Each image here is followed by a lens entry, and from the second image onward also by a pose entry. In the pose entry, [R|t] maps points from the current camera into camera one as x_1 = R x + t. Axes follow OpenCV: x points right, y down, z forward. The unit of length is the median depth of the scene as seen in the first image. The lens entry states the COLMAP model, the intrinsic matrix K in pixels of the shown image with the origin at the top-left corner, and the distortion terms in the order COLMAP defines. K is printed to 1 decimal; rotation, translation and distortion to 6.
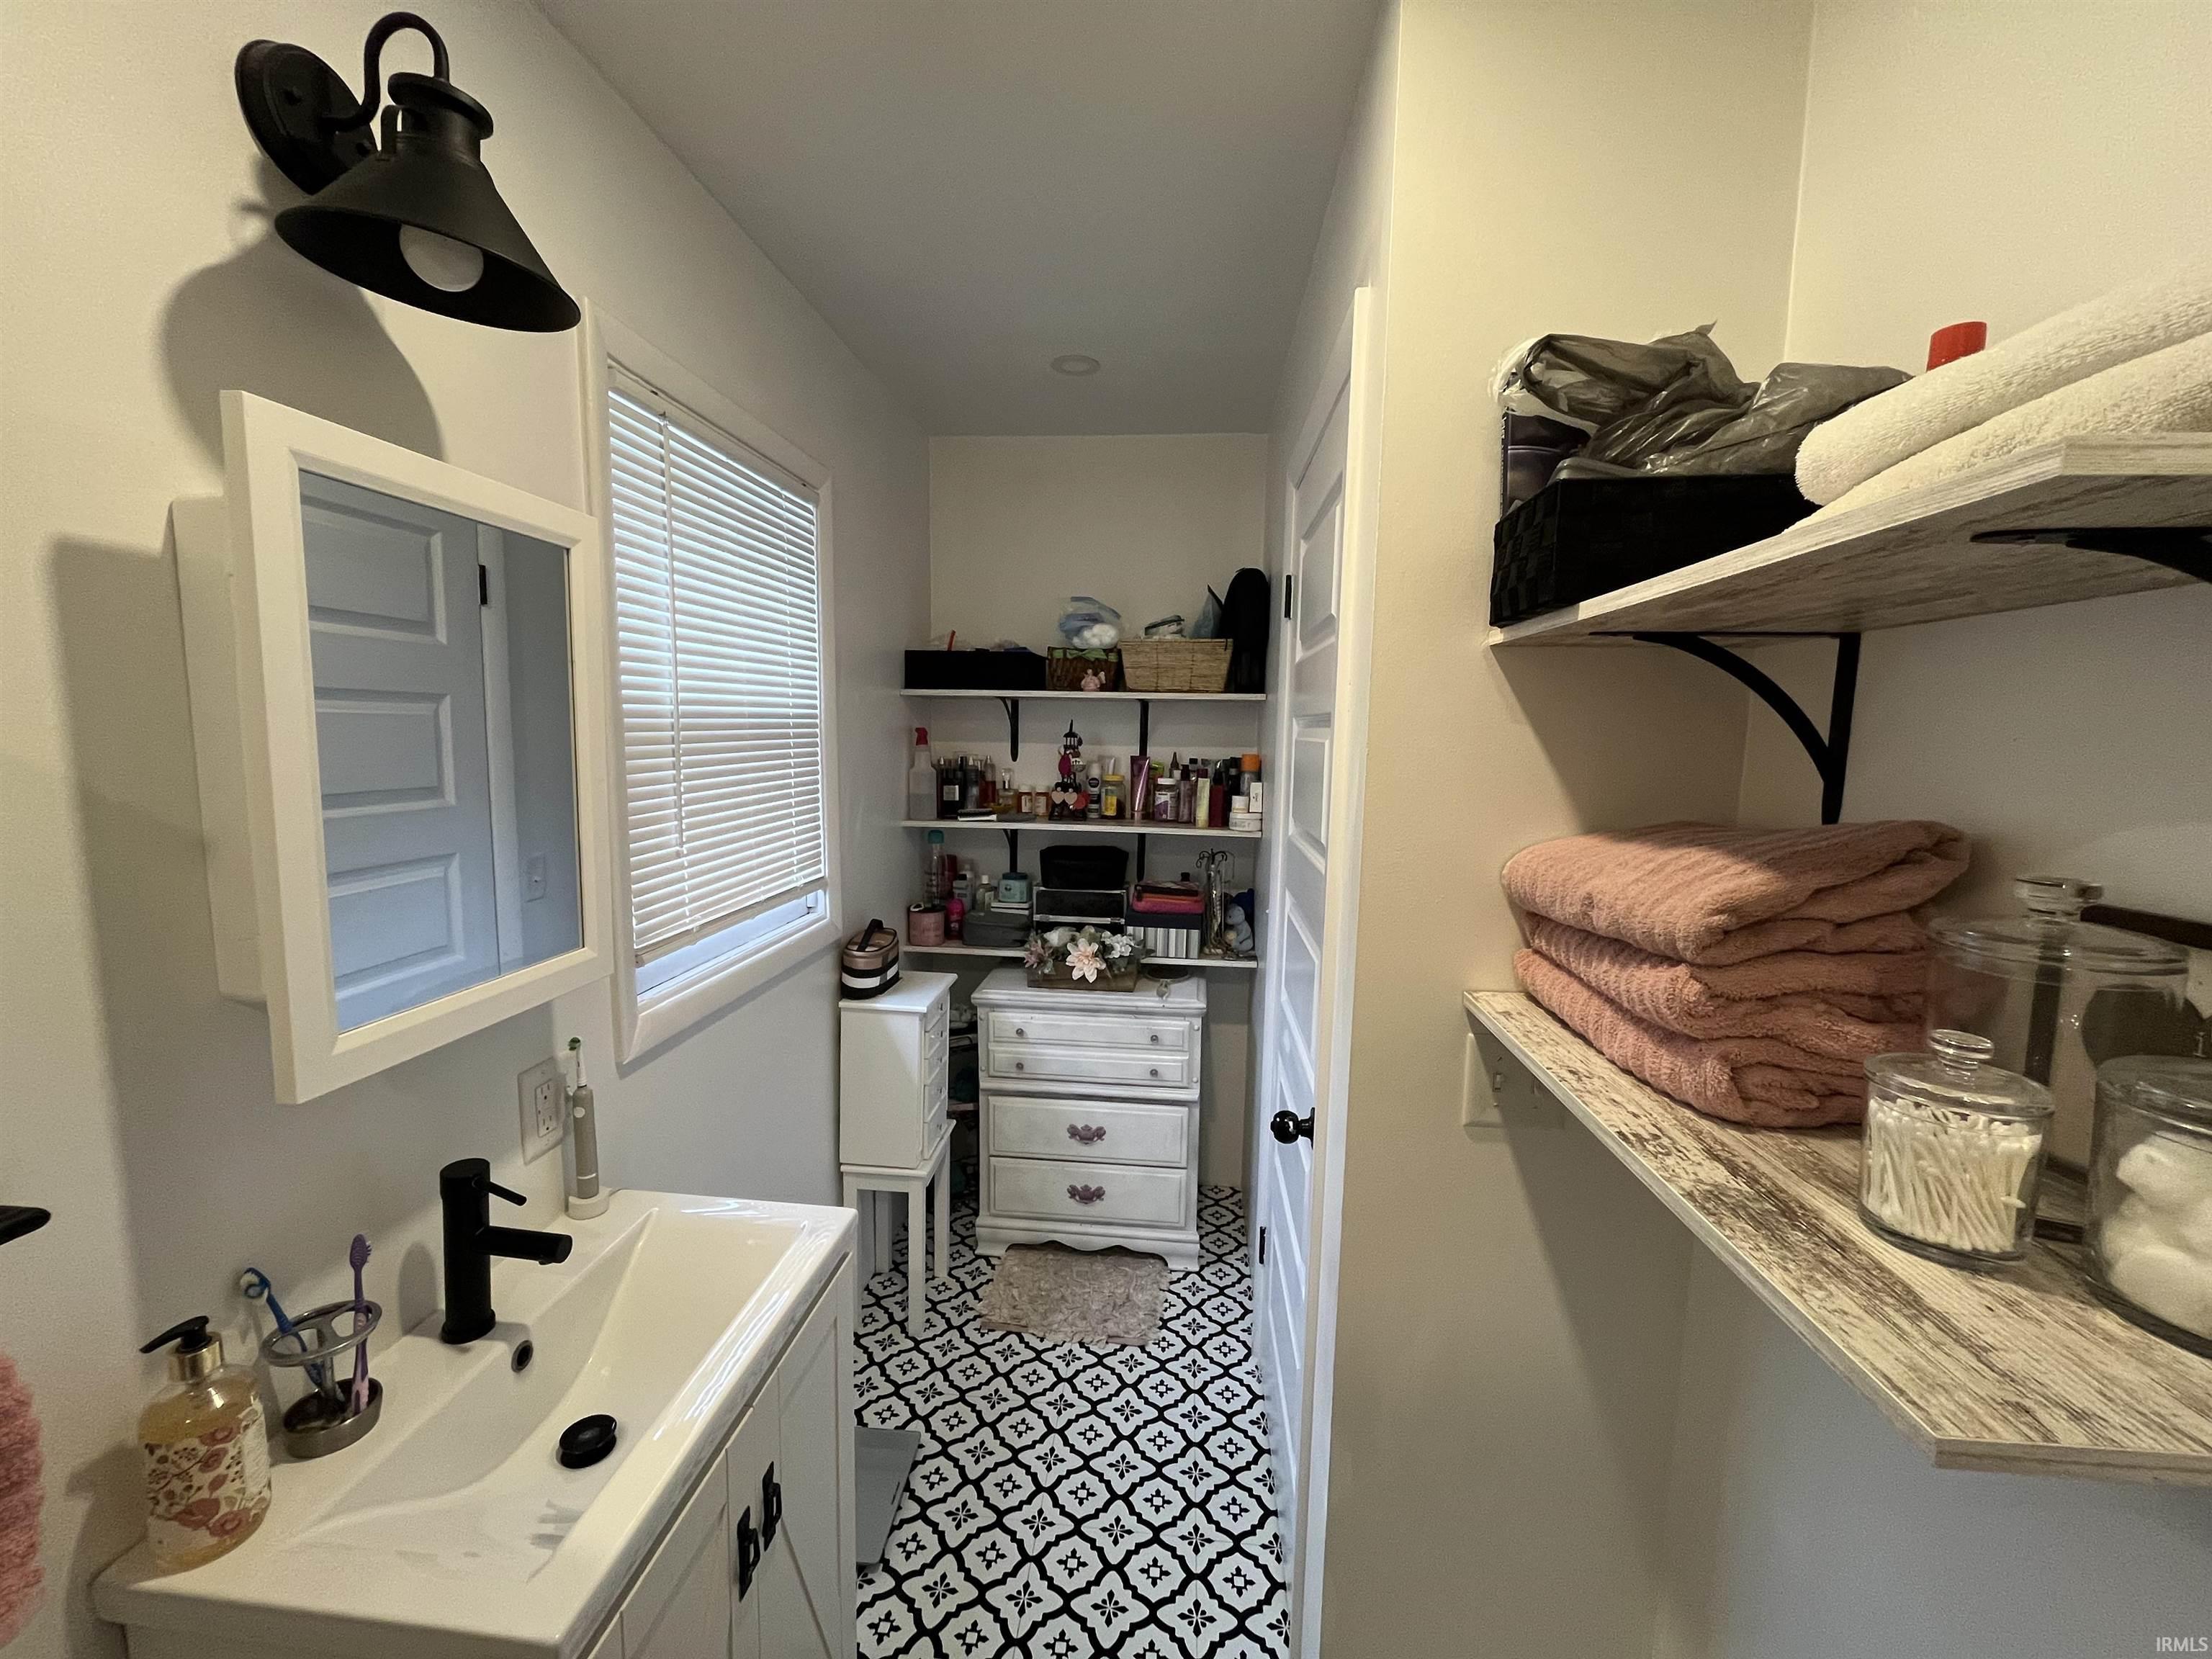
lens RADIAL K [[891.0, 0, 1109.5], [0, 891.0, 823.3], [0, 0, 1]] dist [-0.005509, -0.000335]
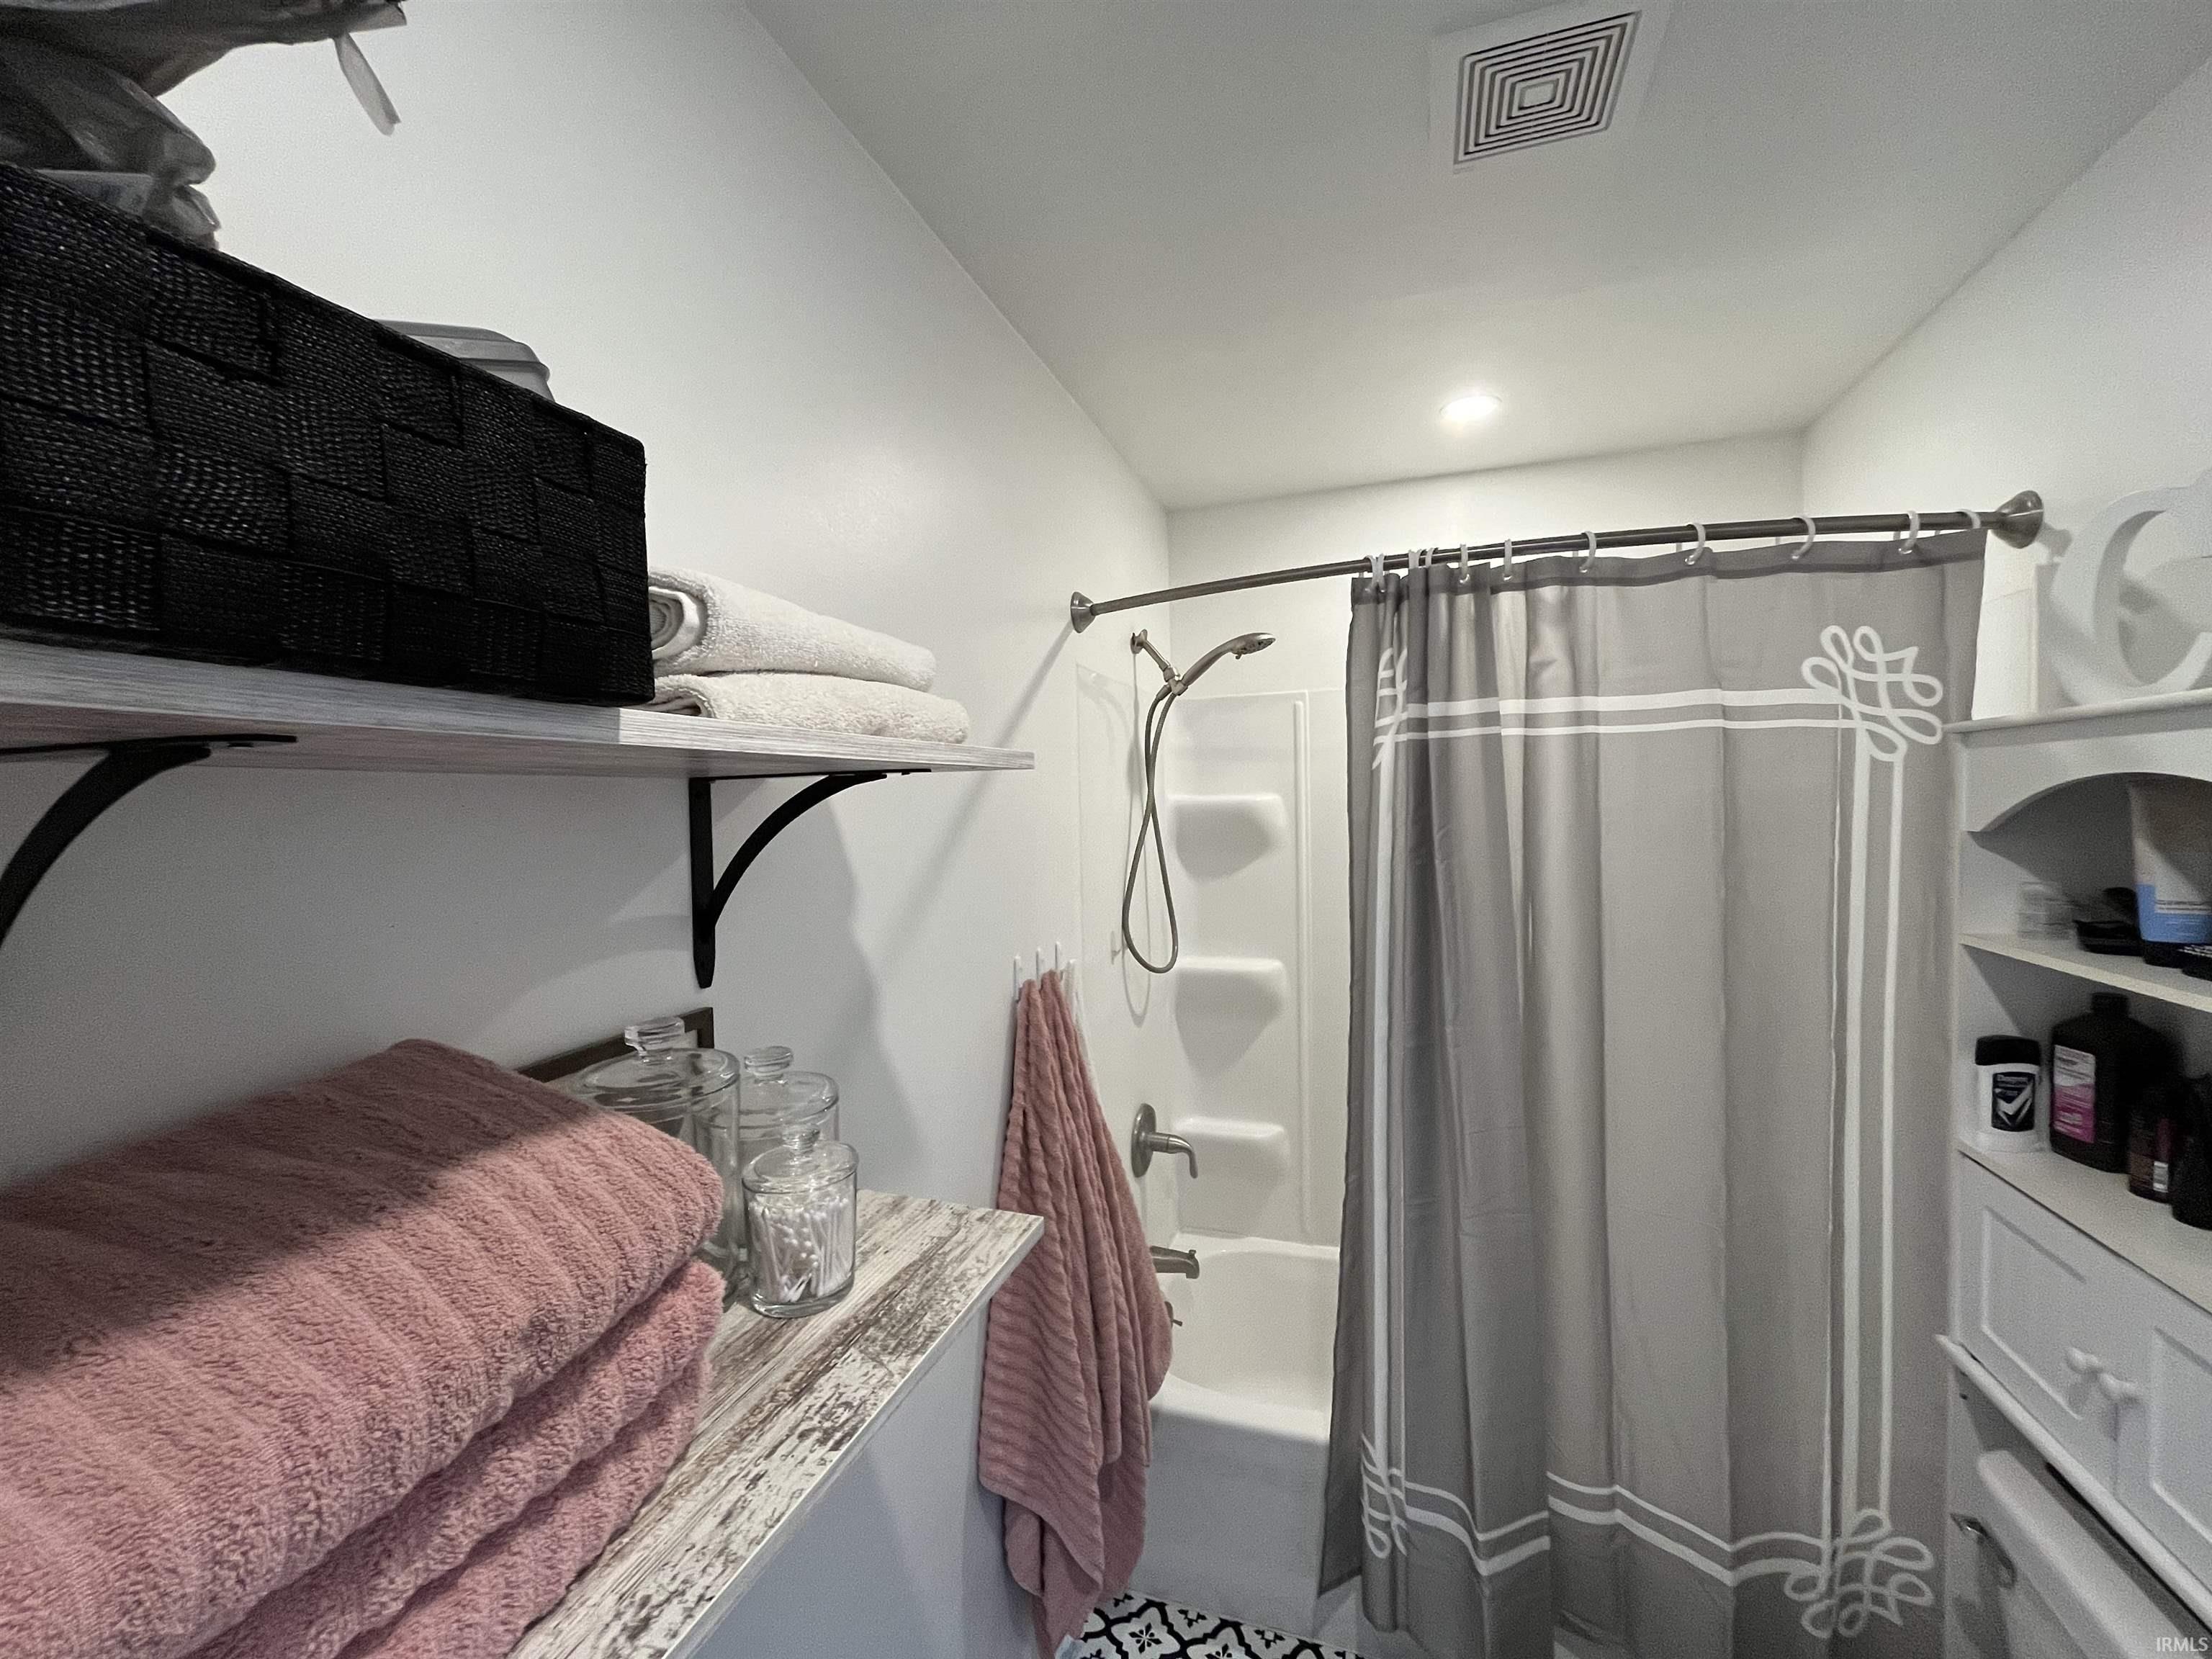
lens RADIAL K [[892.4, 0, 1105.6], [0, 892.4, 833.4], [0, 0, 1]] dist [-0.002316, -0.000671]
pose [[-0.972206, -0.004571, 0.234080, 0.172728], [0.028391, 0.990129, 0.137250, -0.267915], [-0.232397, 0.140081, -0.962480, 1.594254]]
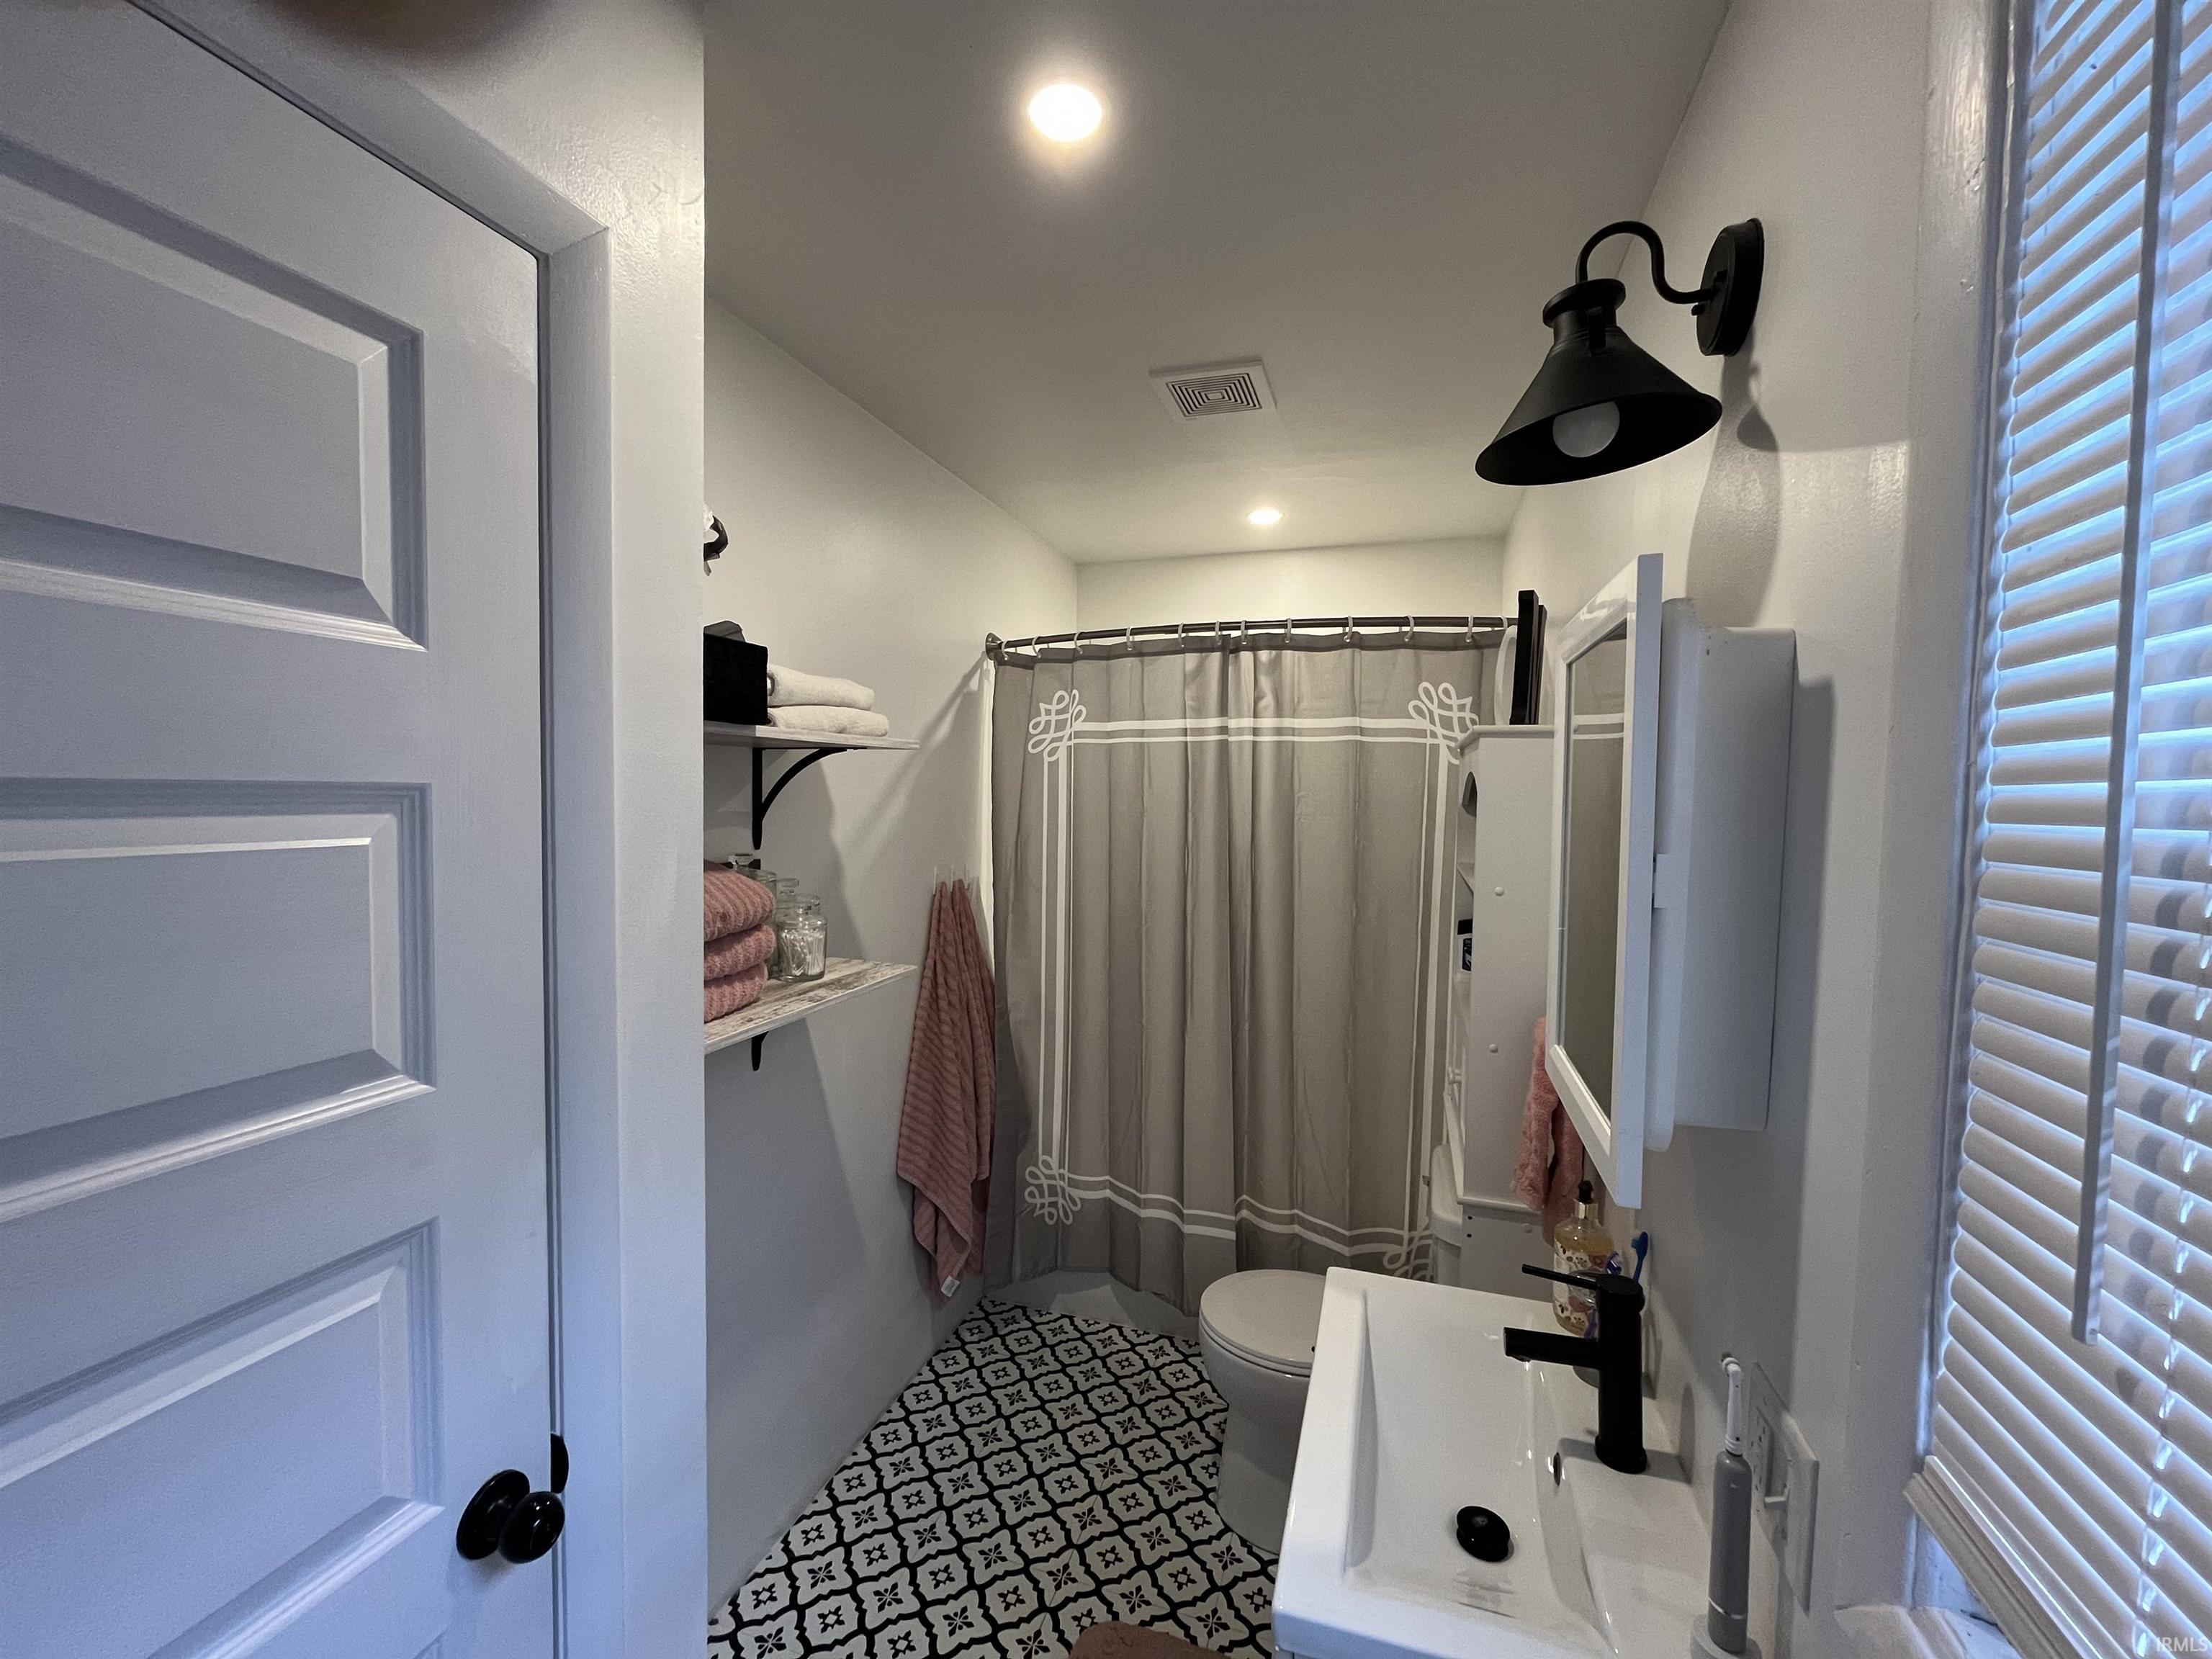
lens RADIAL K [[892.4, 0, 1105.6], [0, 892.4, 833.4], [0, 0, 1]] dist [-0.002316, -0.000671]
pose [[-0.973313, -0.044097, 0.225203, -0.505199], [-0.009181, 0.988061, 0.153791, -0.345431], [-0.229296, 0.147620, -0.962098, 2.721195]]
